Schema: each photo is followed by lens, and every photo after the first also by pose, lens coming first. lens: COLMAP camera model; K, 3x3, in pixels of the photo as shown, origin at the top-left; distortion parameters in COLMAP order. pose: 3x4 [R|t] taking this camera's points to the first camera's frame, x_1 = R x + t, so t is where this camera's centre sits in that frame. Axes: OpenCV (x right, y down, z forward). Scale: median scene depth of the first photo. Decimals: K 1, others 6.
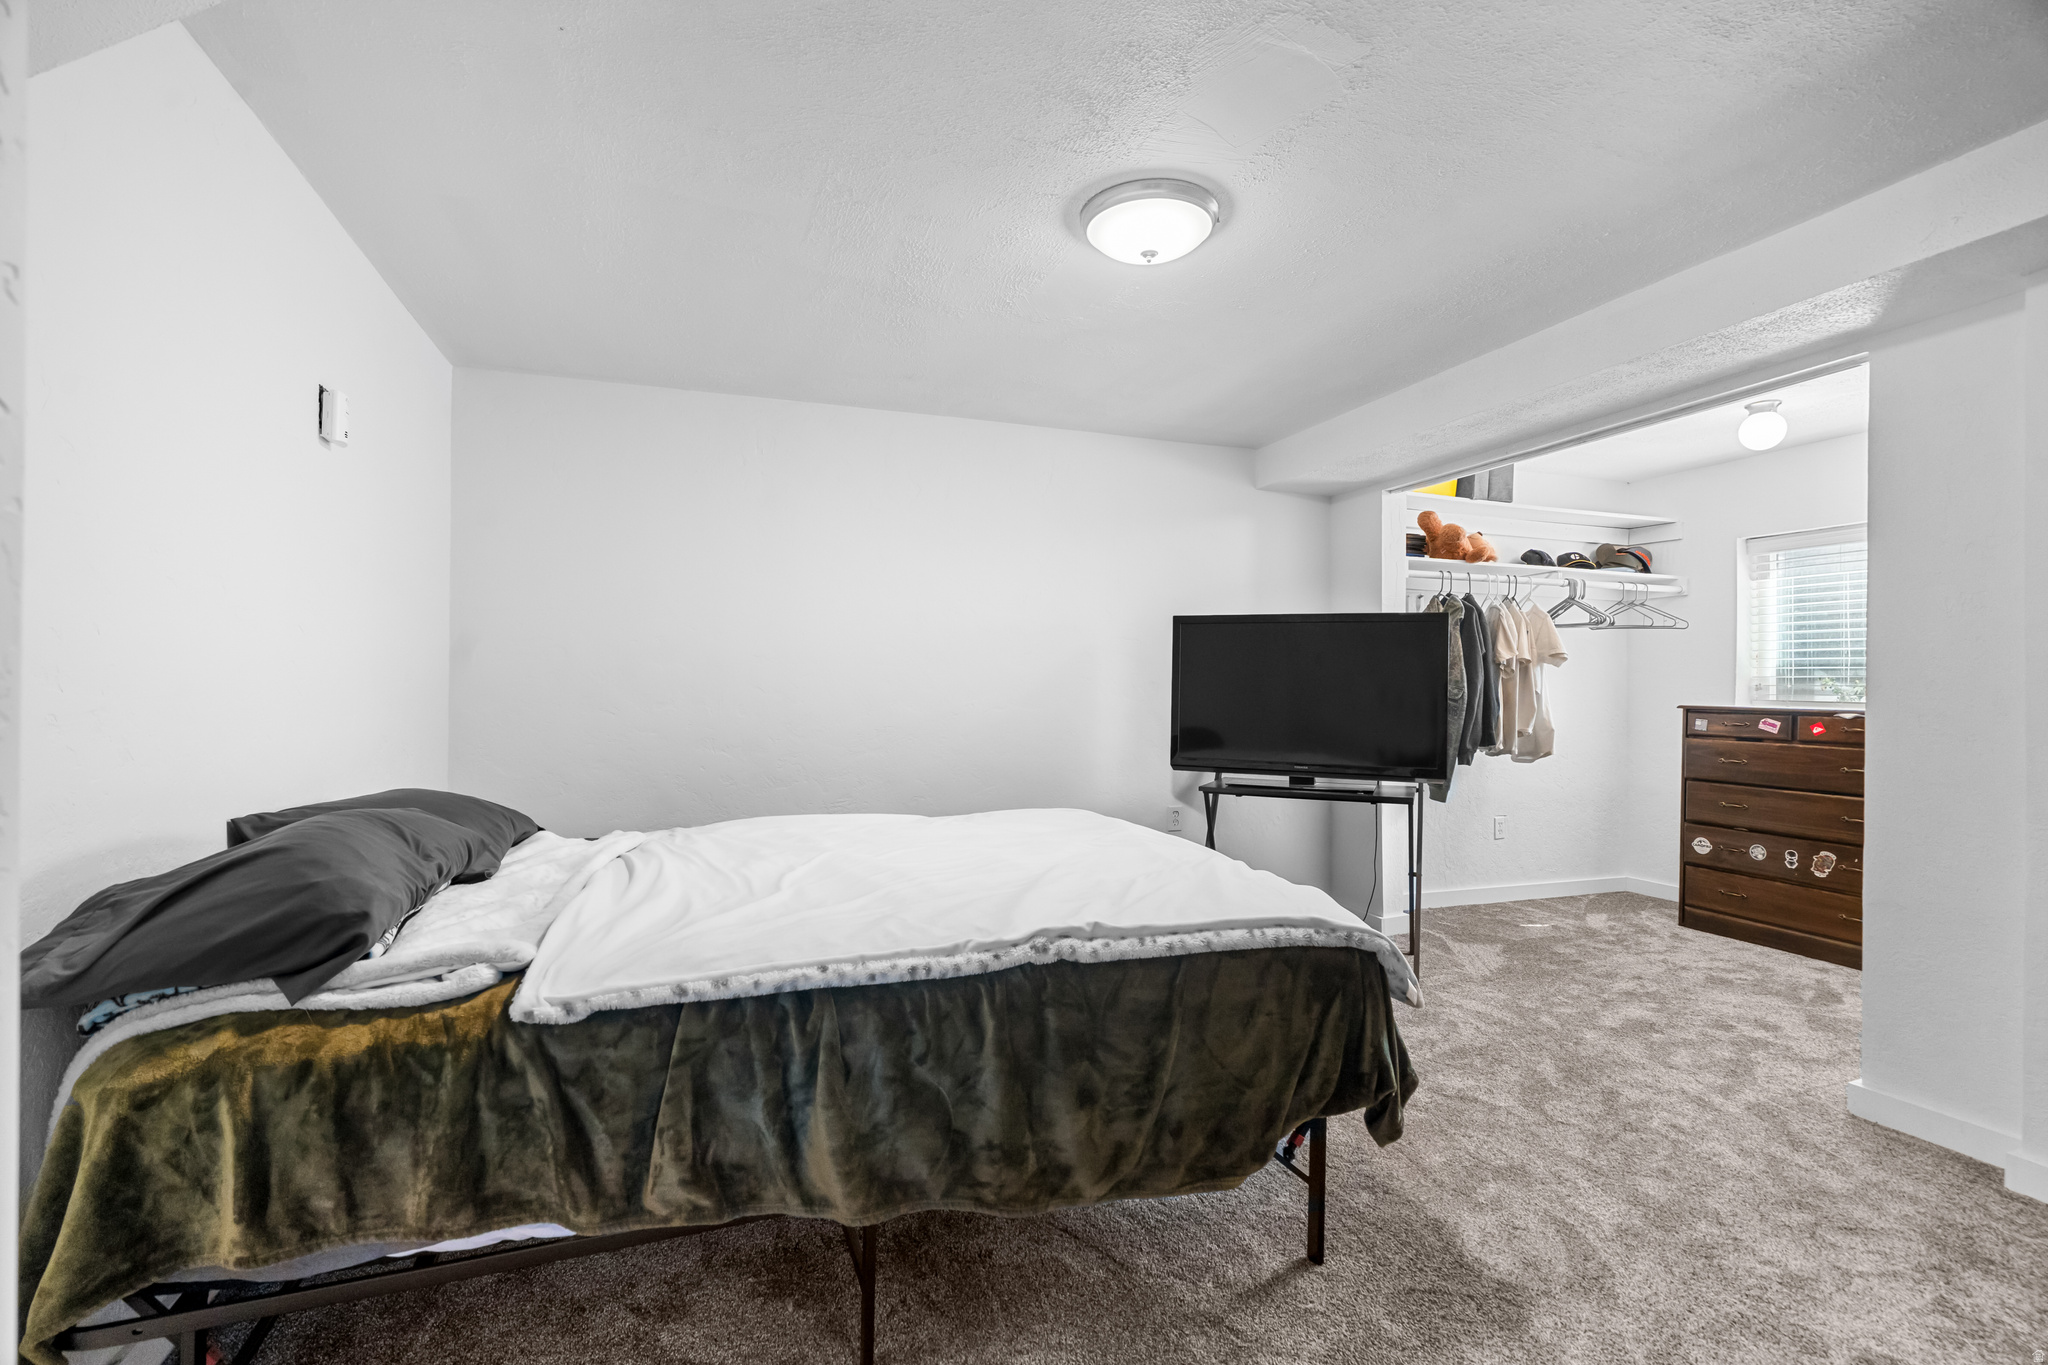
lens RADIAL K [[933.9, 0, 1019.2], [0, 933.9, 689.3], [0, 0, 1]] dist [-0.000005, 0.000380]
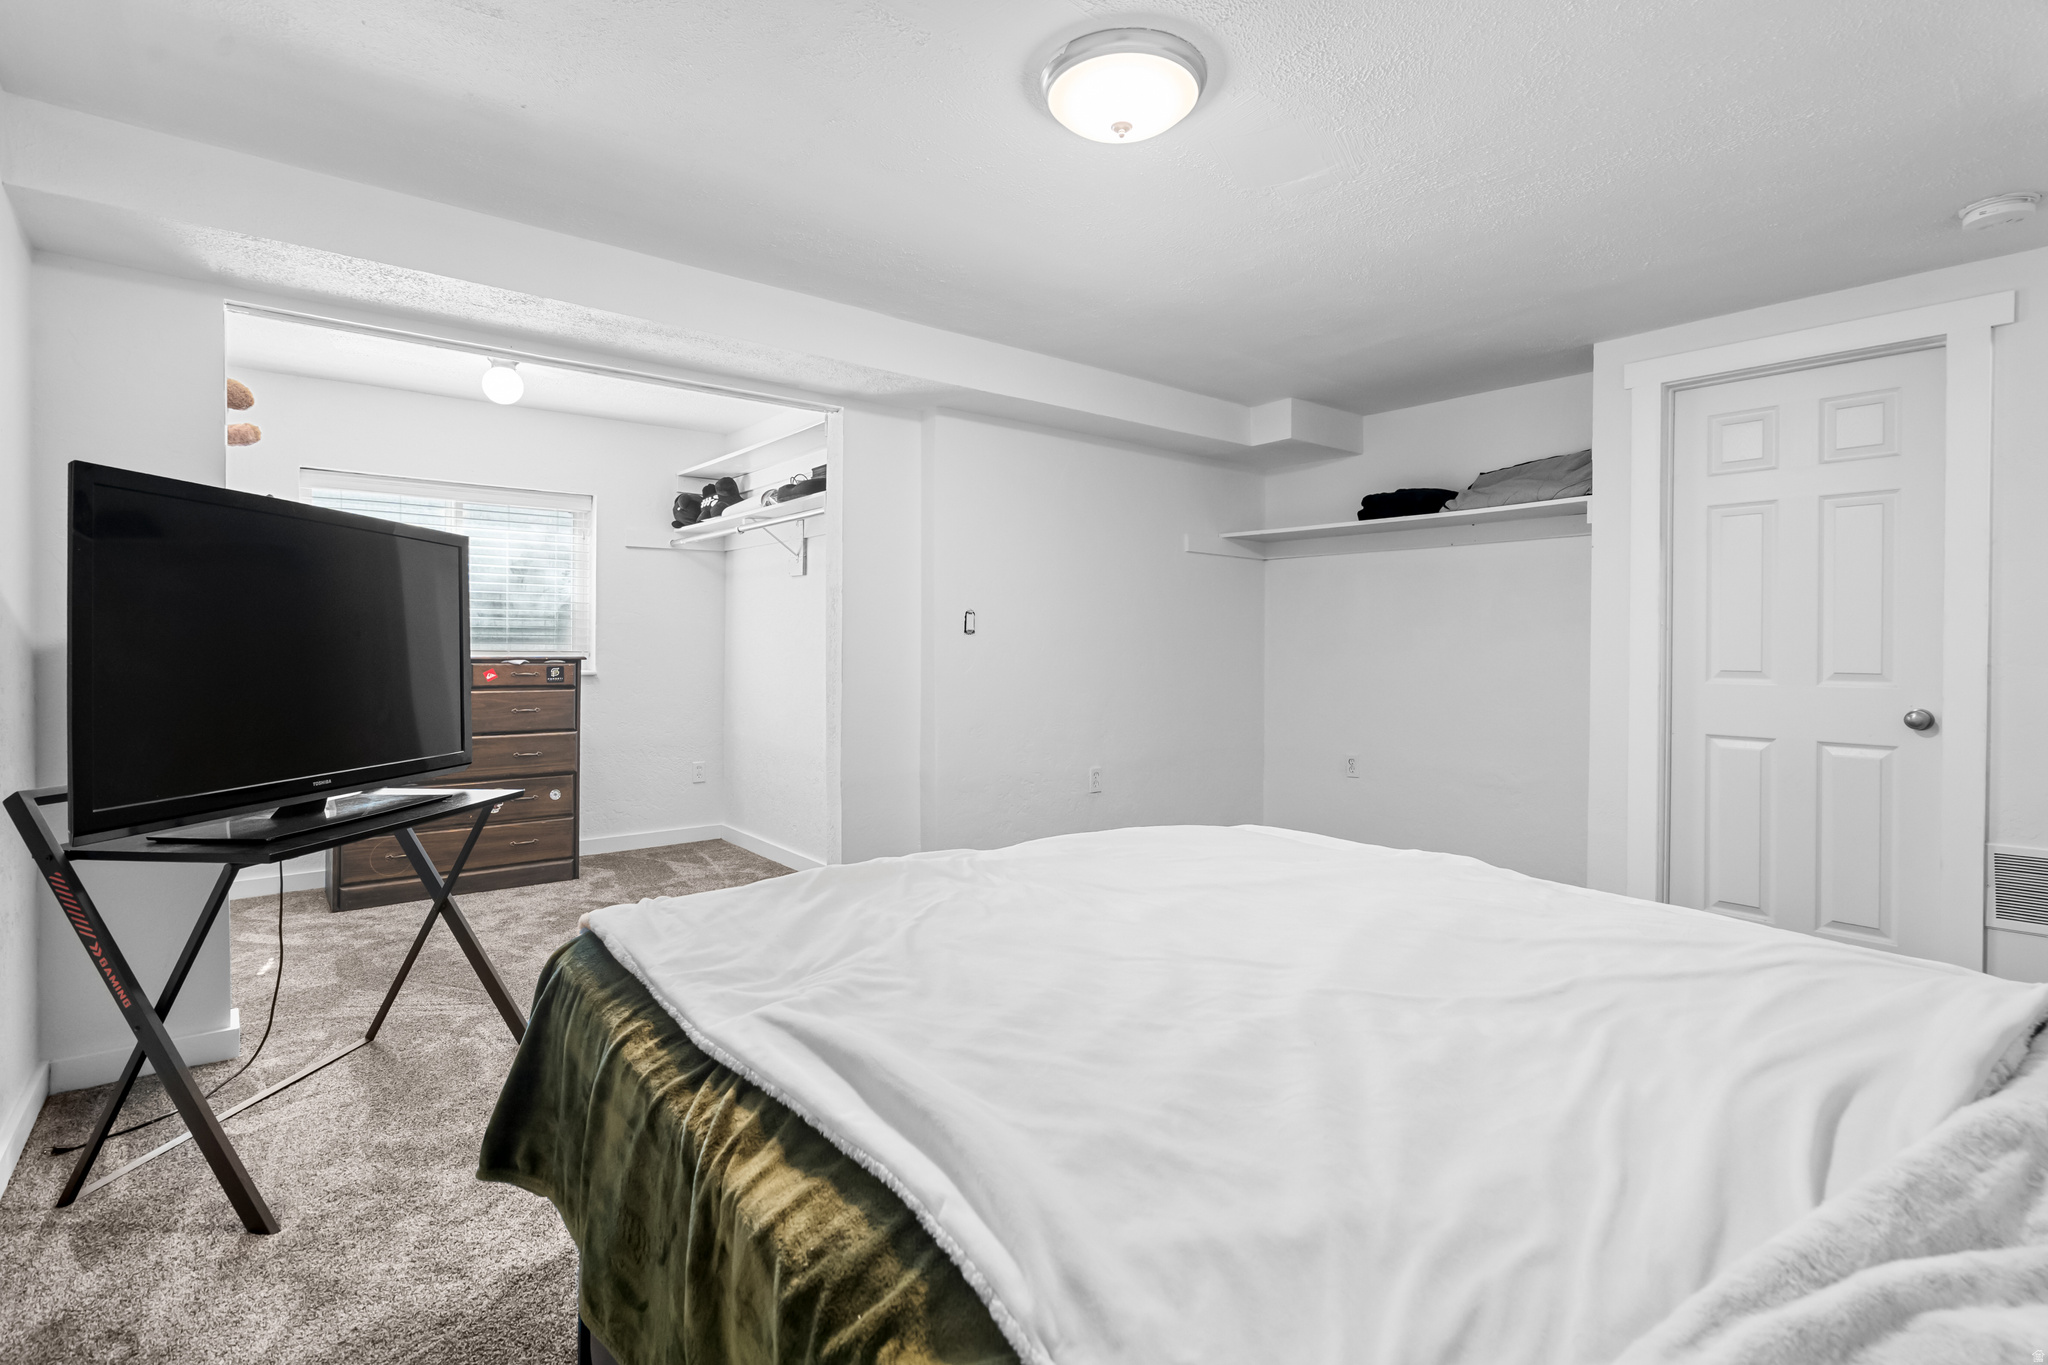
lens RADIAL K [[954.1, 0, 1017.9], [0, 954.1, 640.3], [0, 0, 1]] dist [0.001158, 0.000213]
pose [[-0.326662, -0.009274, 0.945096, -0.326444], [-0.006477, 0.999950, 0.007574, -0.008129], [-0.945119, -0.003647, -0.326706, 0.700761]]
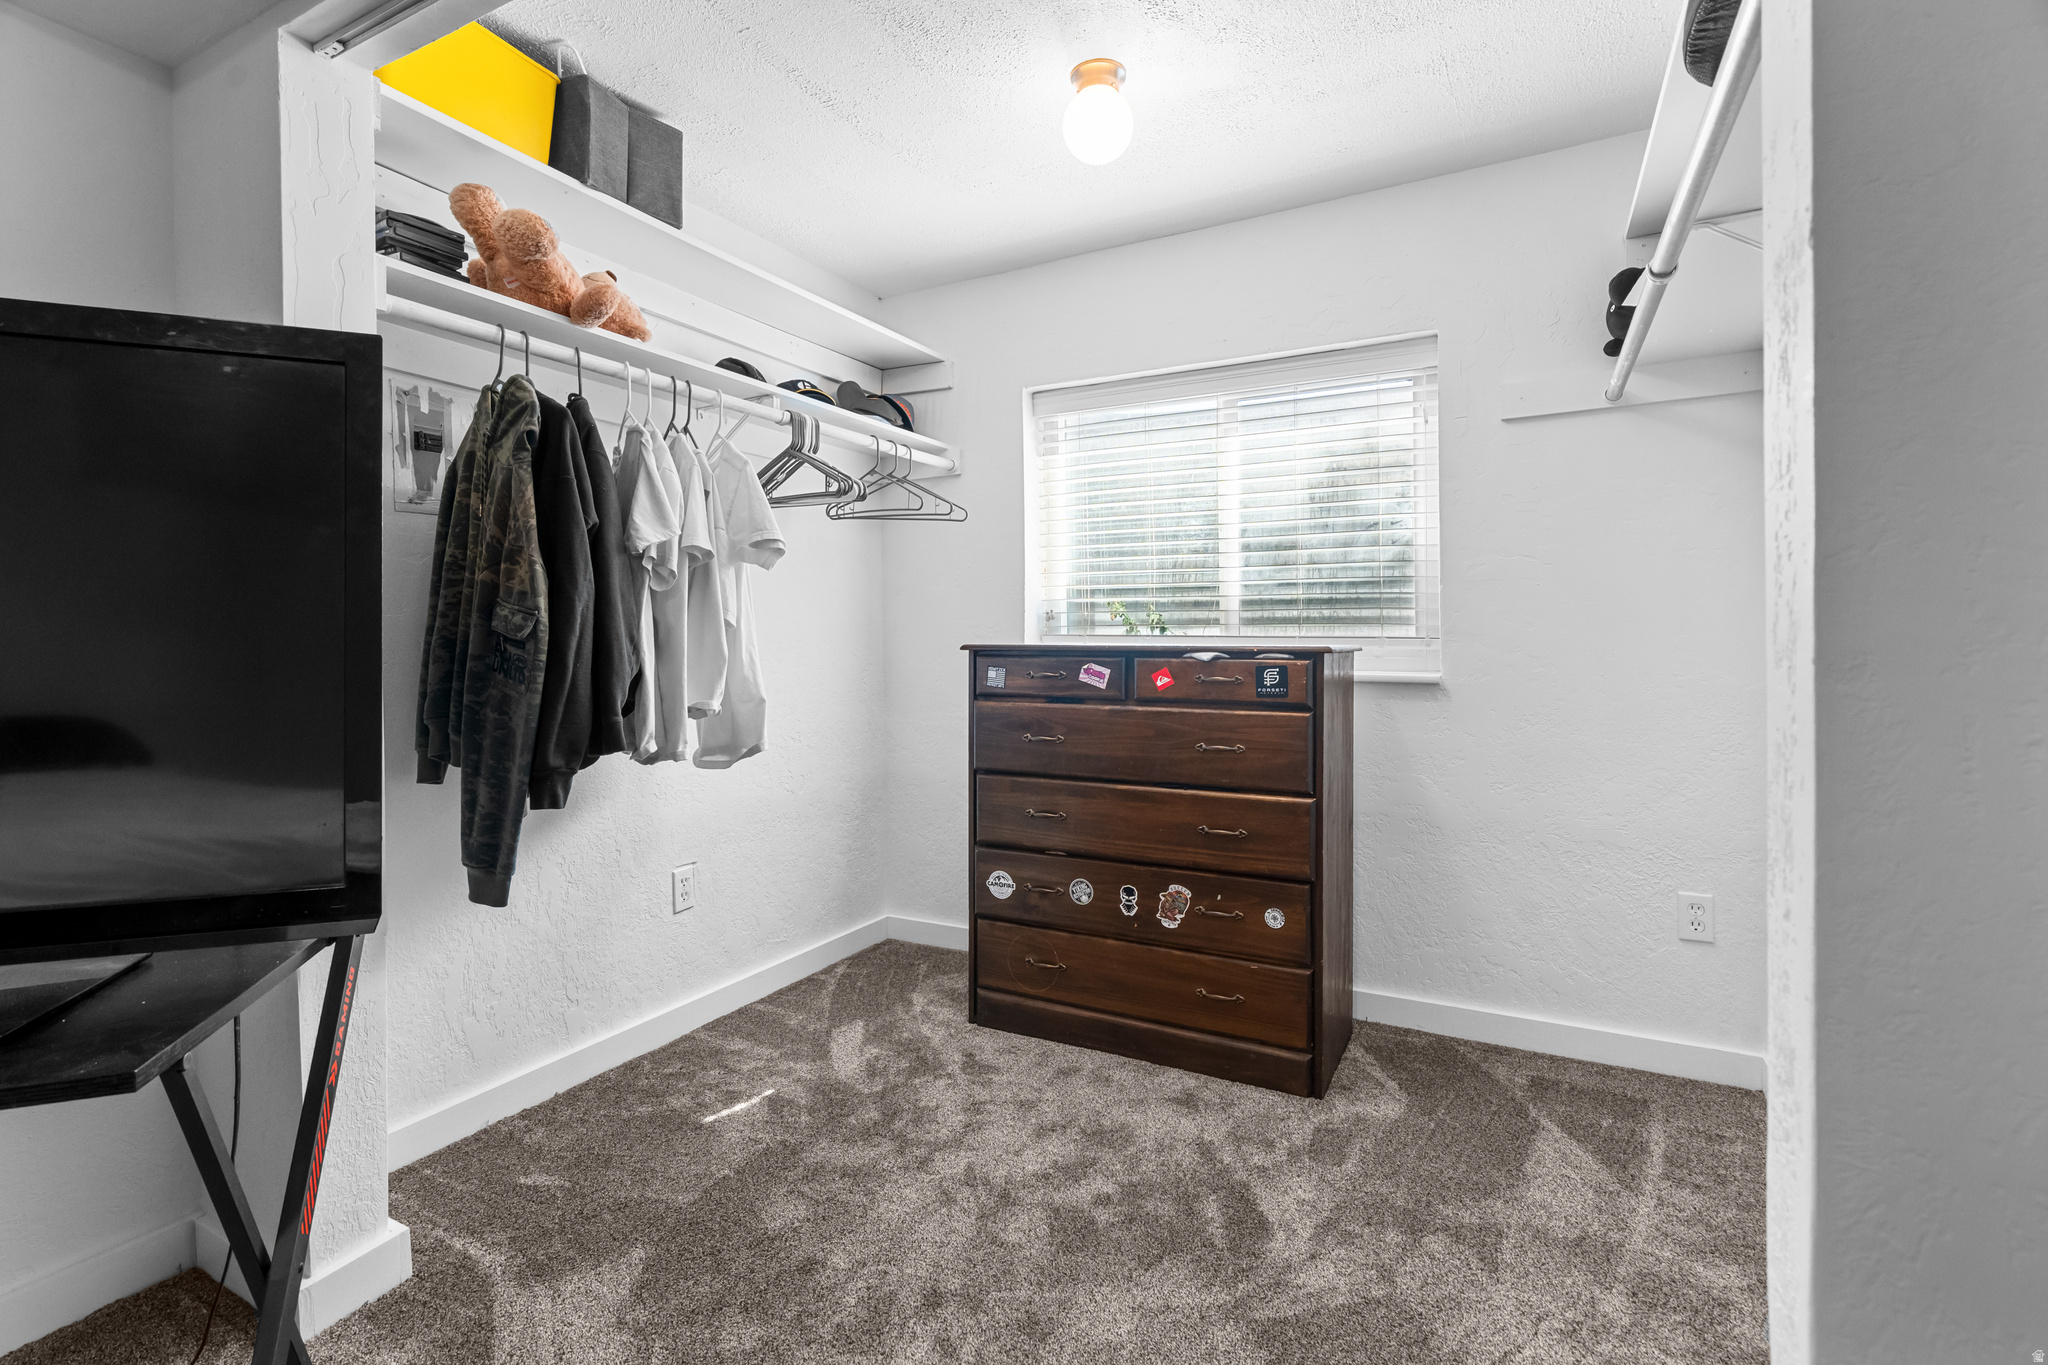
lens RADIAL K [[954.1, 0, 1017.9], [0, 954.1, 640.3], [0, 0, 1]] dist [0.001158, 0.000213]
pose [[0.744848, -0.017195, 0.667013, 0.340679], [0.015440, 0.999844, 0.008533, 0.010029], [-0.667056, 0.003942, 0.744998, 0.542678]]
